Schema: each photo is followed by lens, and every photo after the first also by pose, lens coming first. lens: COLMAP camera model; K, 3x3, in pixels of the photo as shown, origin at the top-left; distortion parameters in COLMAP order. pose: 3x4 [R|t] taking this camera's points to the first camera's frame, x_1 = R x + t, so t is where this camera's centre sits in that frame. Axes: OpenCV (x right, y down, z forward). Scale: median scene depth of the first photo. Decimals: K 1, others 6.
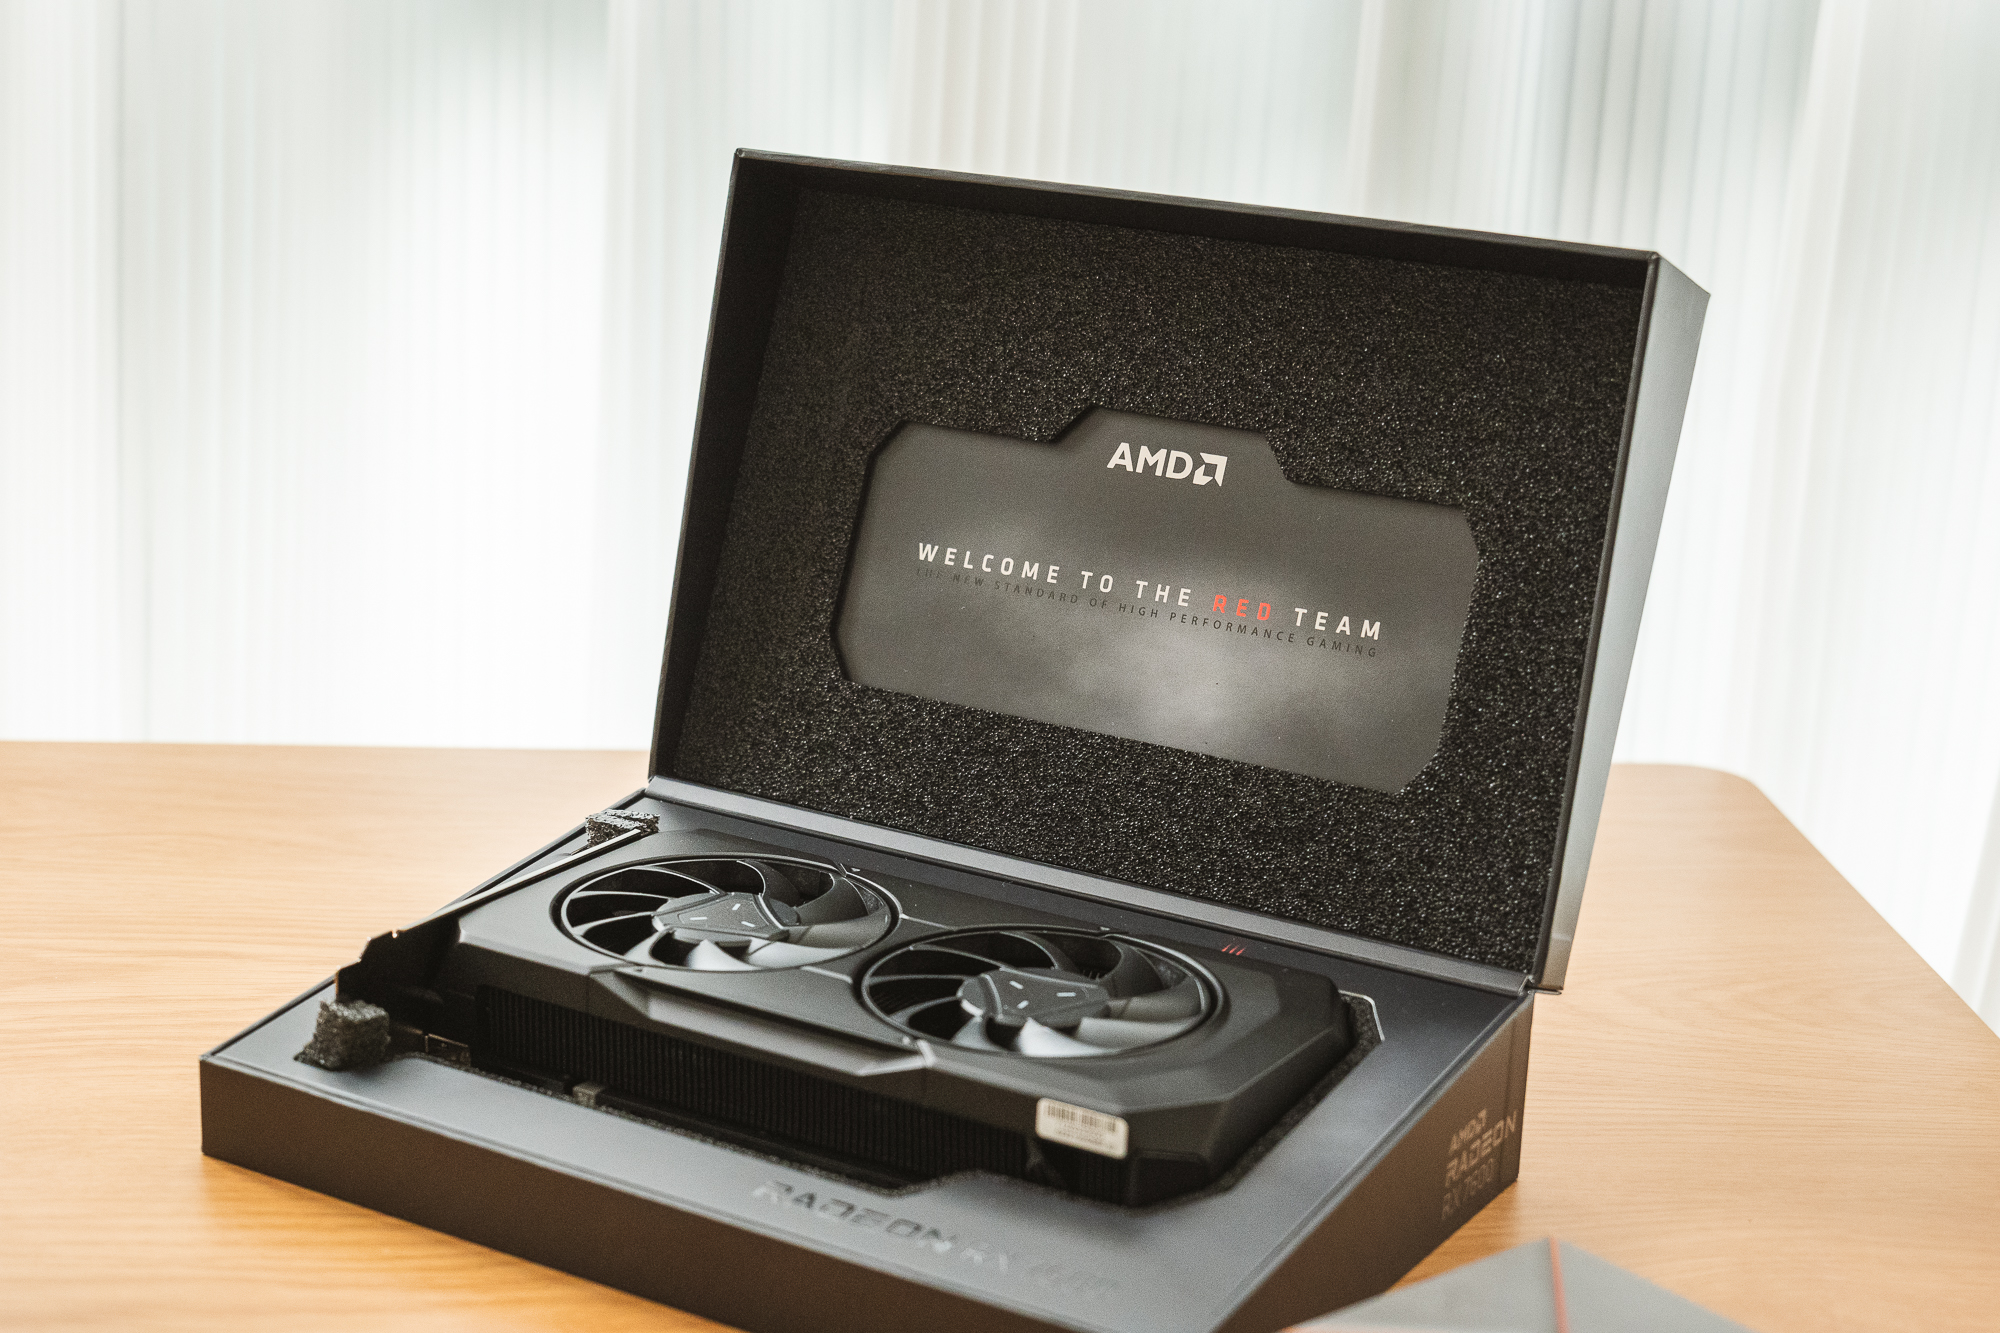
lens RADIAL K [[3336.7, 0, 1000.0], [0, 3336.7, 666.5], [0, 0, 1]] dist [-0.062890, -0.101494]
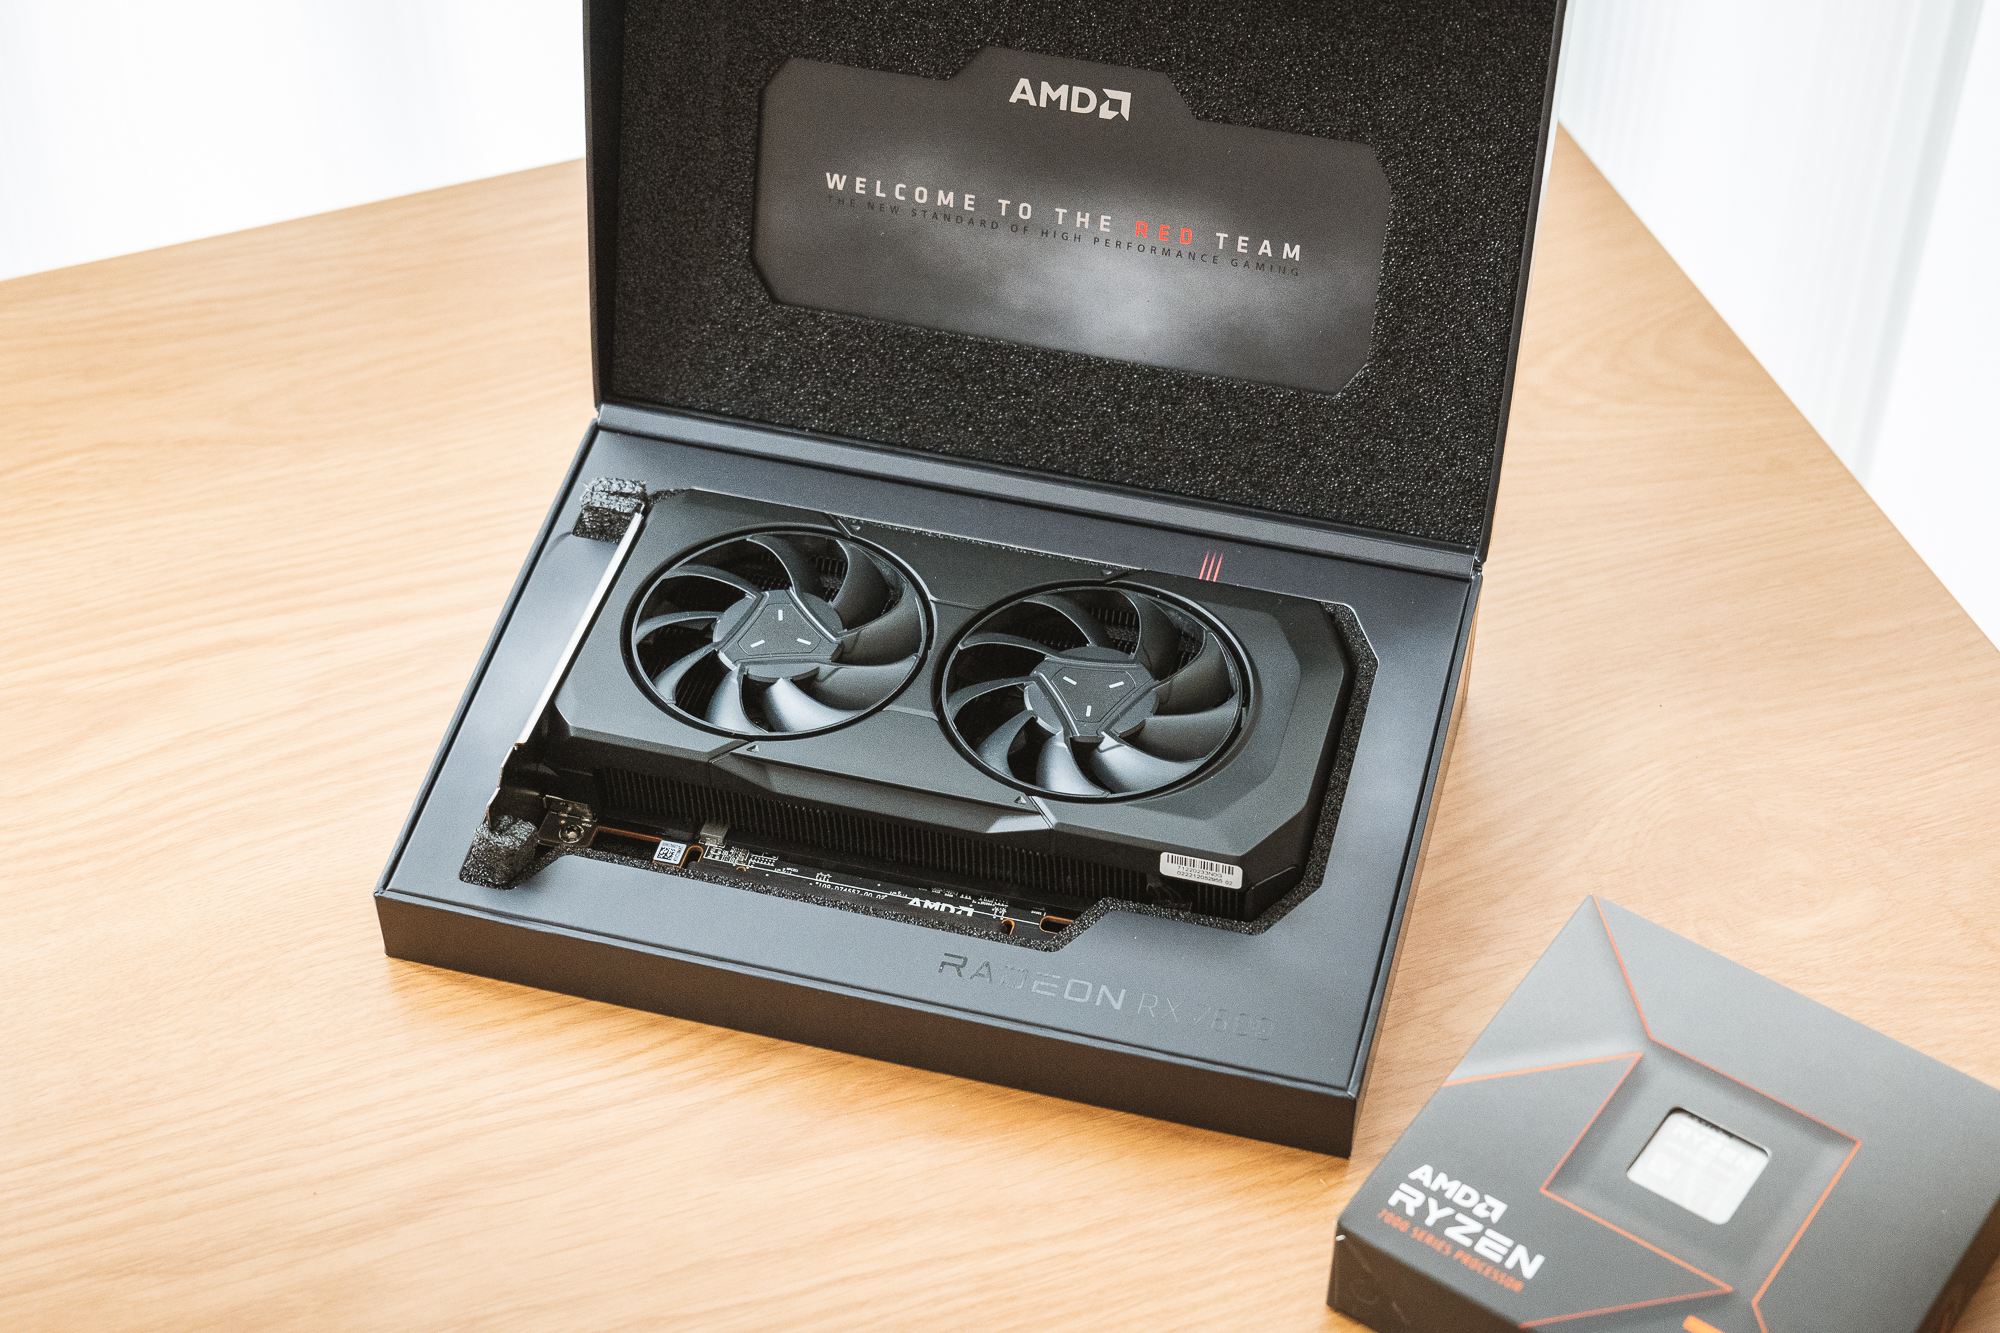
lens RADIAL K [[3336.7, 0, 1000.0], [0, 3336.7, 666.5], [0, 0, 1]] dist [-0.062890, -0.101494]
pose [[0.959636, -0.225789, 0.167682, -0.190516], [0.112177, 0.854027, 0.507991, -0.449699], [-0.257904, -0.468677, 0.844883, 0.030973]]
